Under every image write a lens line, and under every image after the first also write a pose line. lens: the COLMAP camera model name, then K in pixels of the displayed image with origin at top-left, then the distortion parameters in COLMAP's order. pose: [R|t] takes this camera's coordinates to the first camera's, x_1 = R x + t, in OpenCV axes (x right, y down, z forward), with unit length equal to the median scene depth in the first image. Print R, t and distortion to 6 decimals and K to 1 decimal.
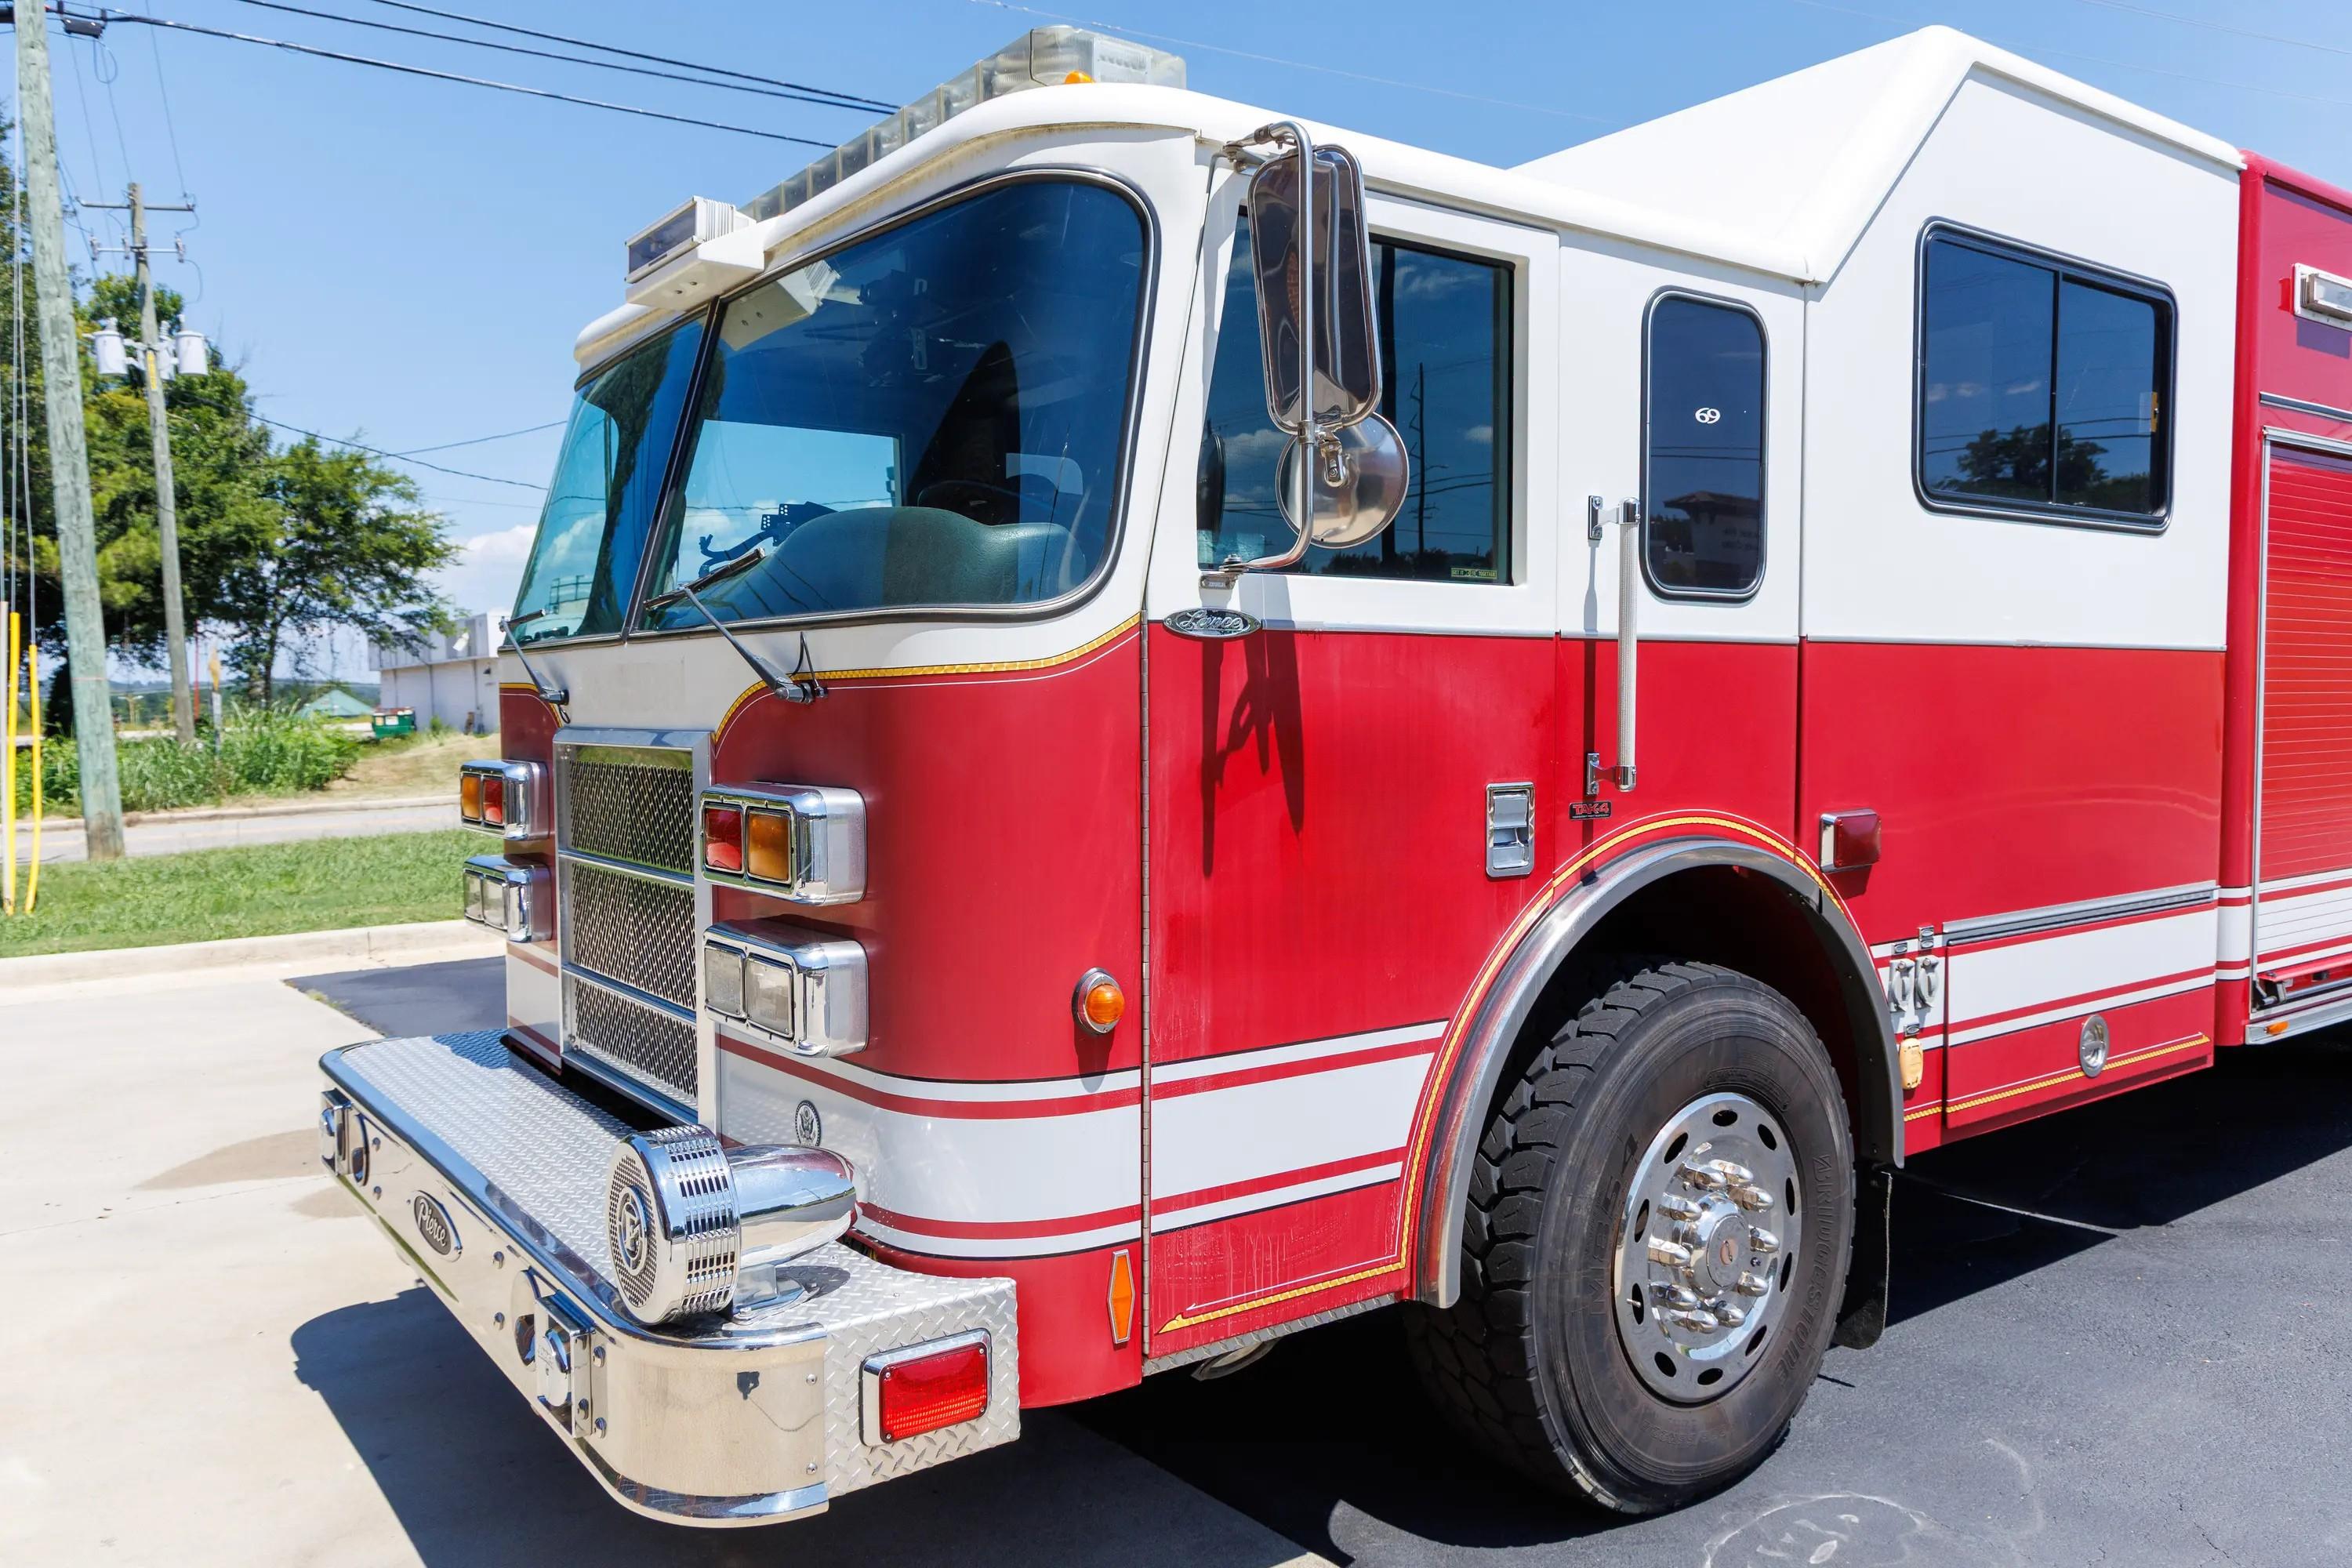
lens RADIAL K [[1685.0, 0, 1142.3], [0, 1685.0, 791.2], [0, 0, 1]] dist [0.008134, -0.000289]
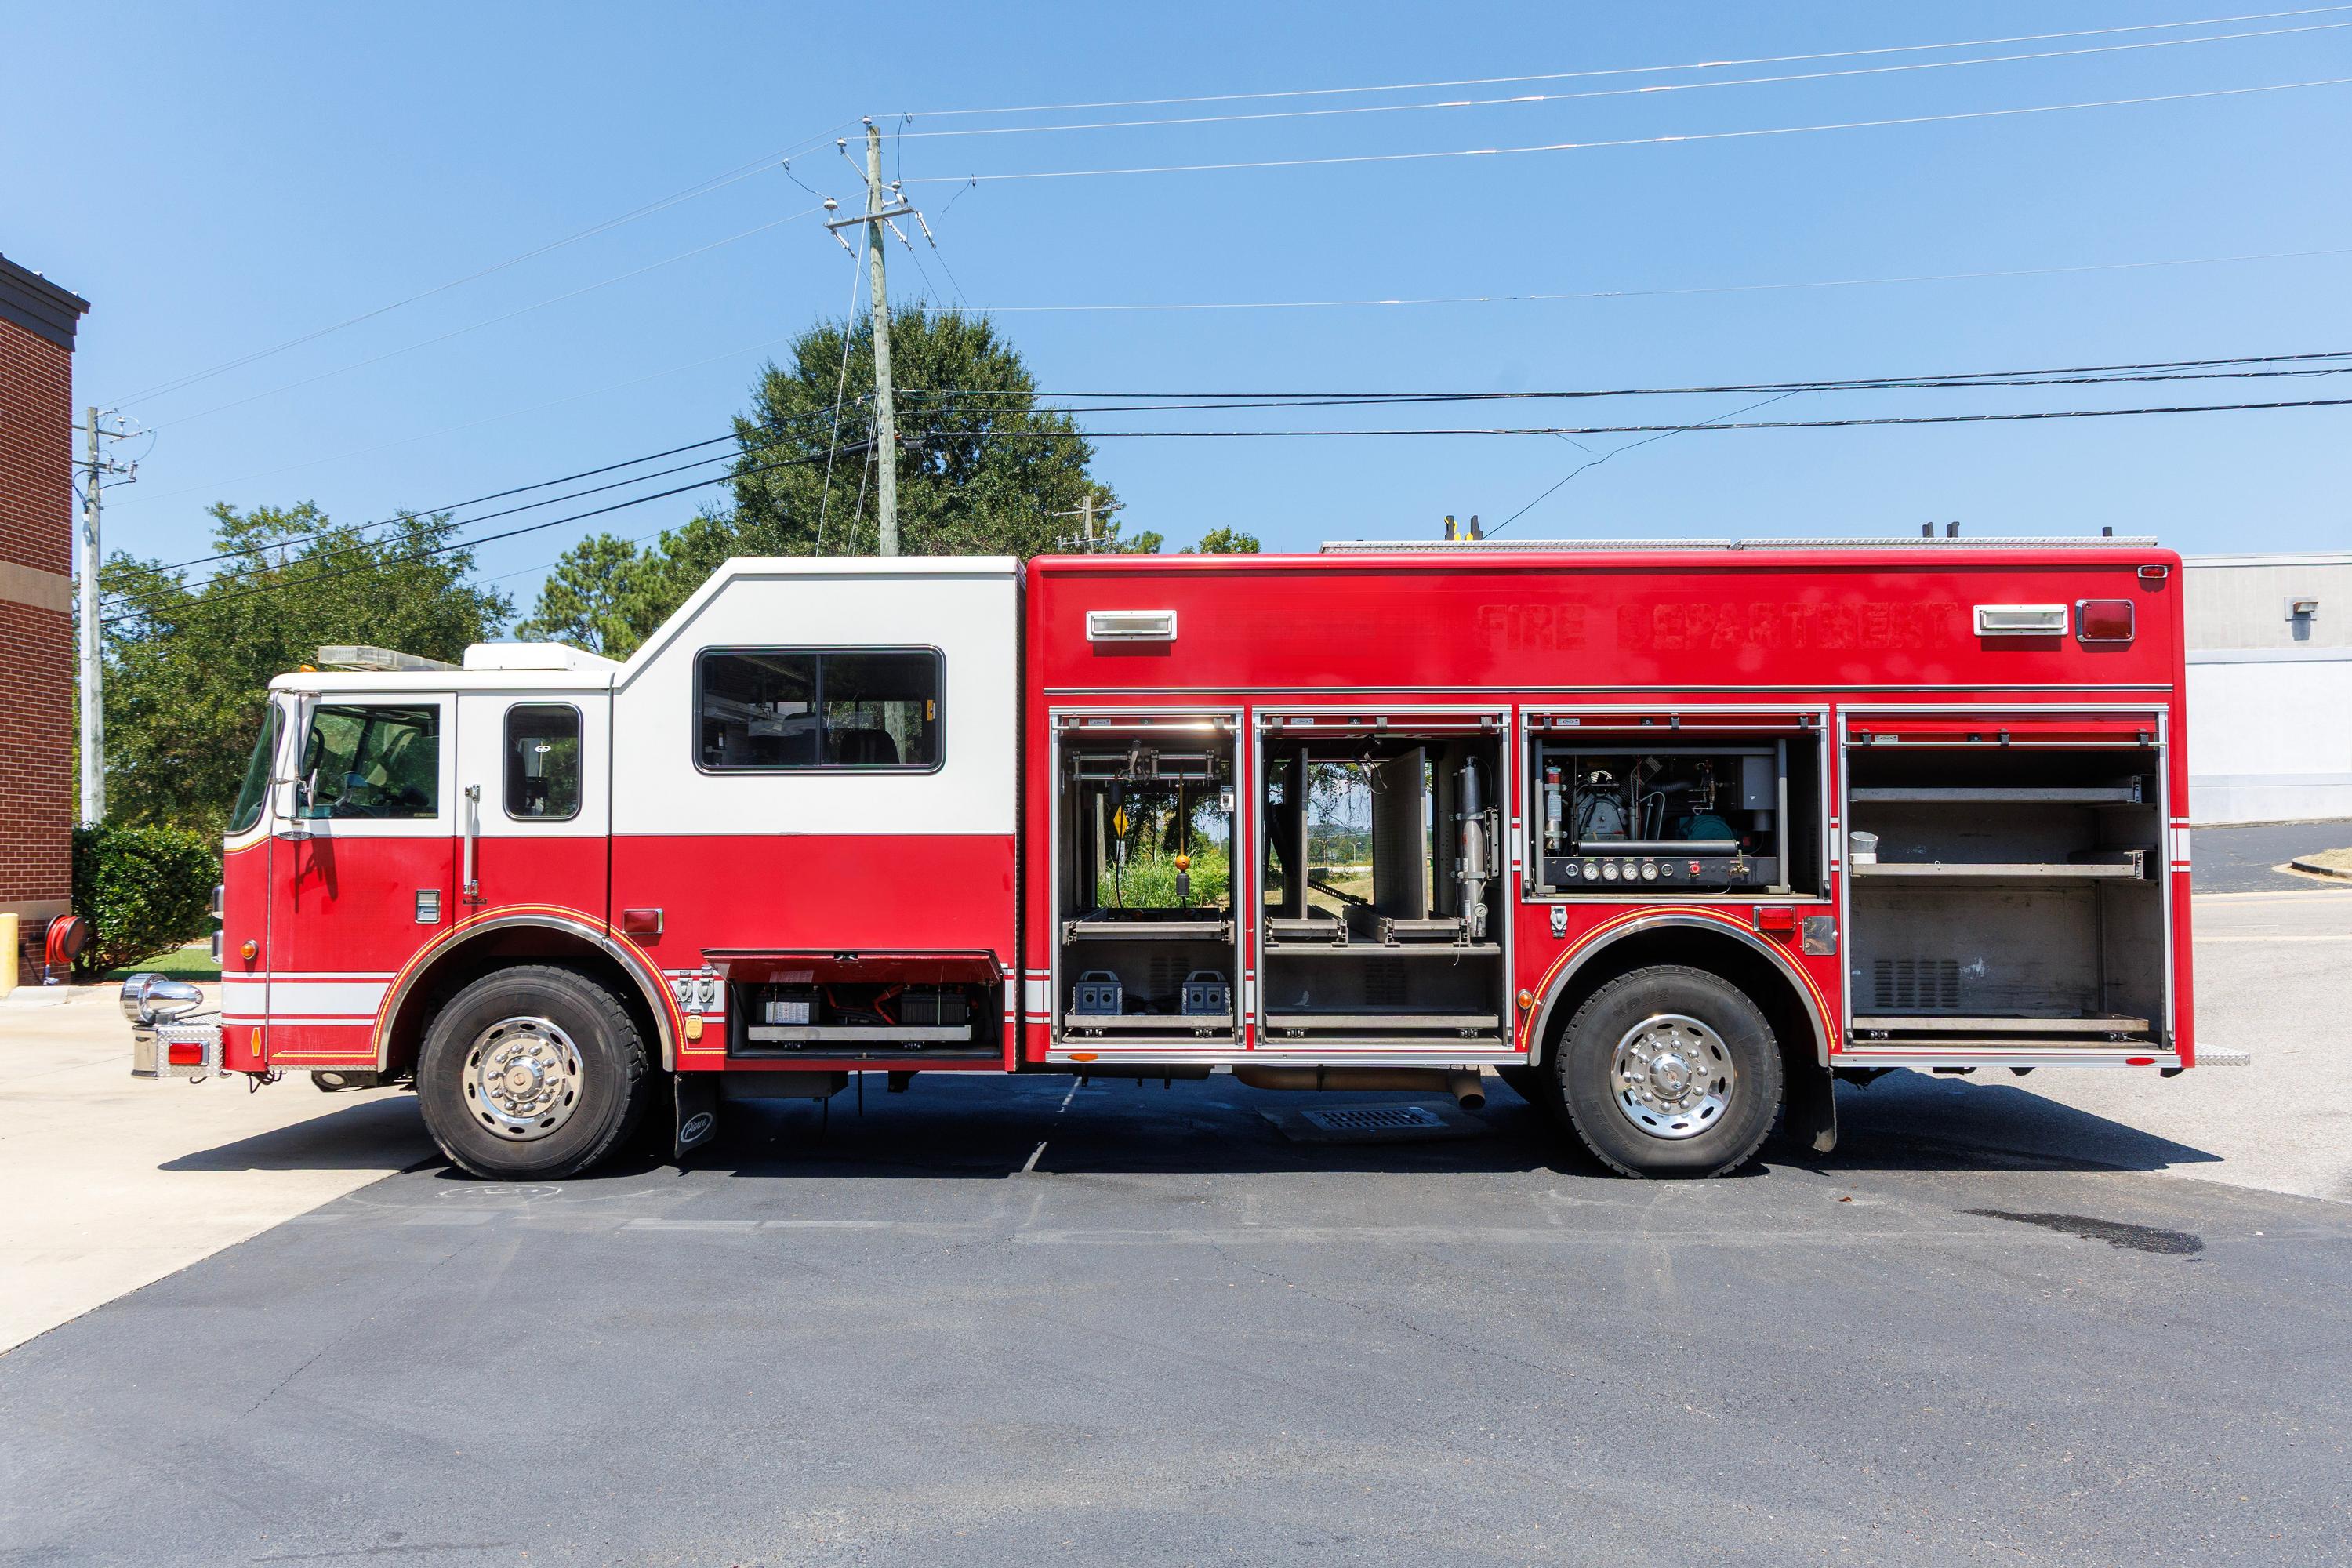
lens RADIAL K [[1571.5, 0, 1182.2], [0, 1571.5, 785.1], [0, 0, 1]] dist [0.002808, 0.001452]
pose [[0.800411, -0.018816, -0.599156, 2.663880], [-0.035451, 0.996272, -0.078645, -0.016176], [0.598402, 0.084189, 0.796760, -0.327455]]
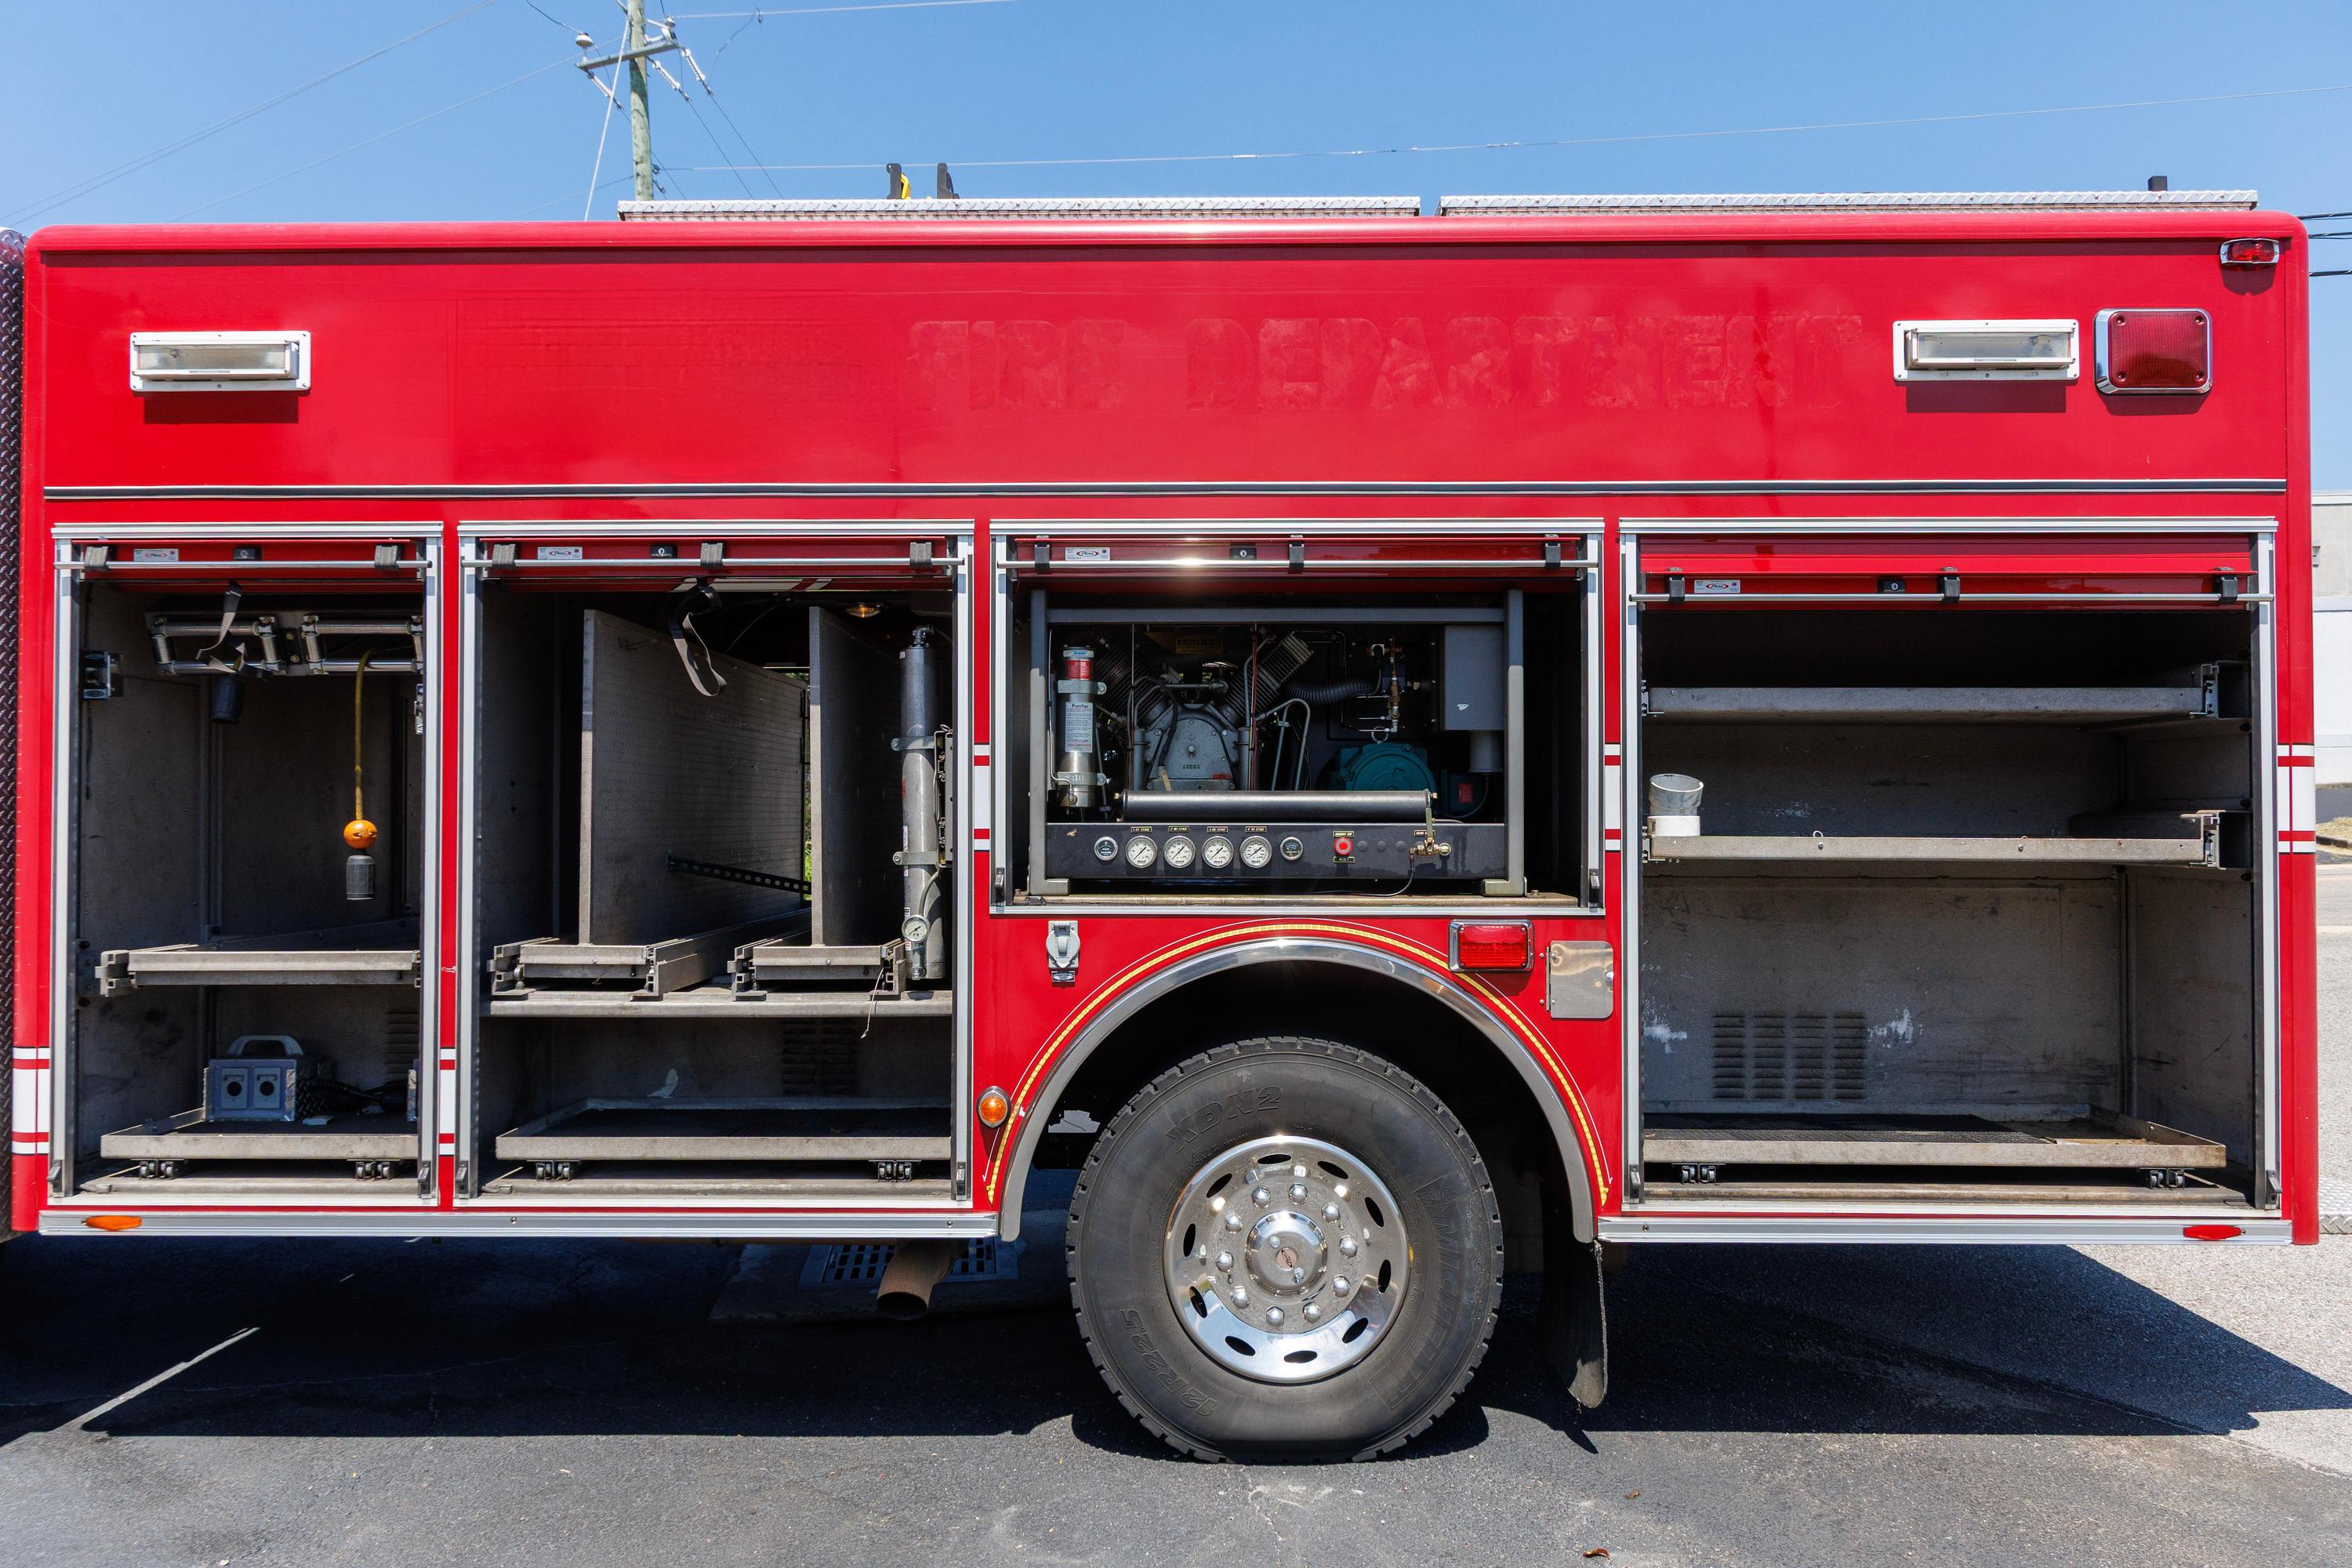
lens RADIAL K [[1576.4, 0, 1176.0], [0, 1576.4, 784.0], [0, 0, 1]] dist [0.000307, -0.001228]
pose [[0.806925, -0.005069, -0.590632, 2.460299], [-0.035841, 0.997700, -0.057529, -0.080721], [0.589565, 0.067591, 0.804888, 1.048198]]
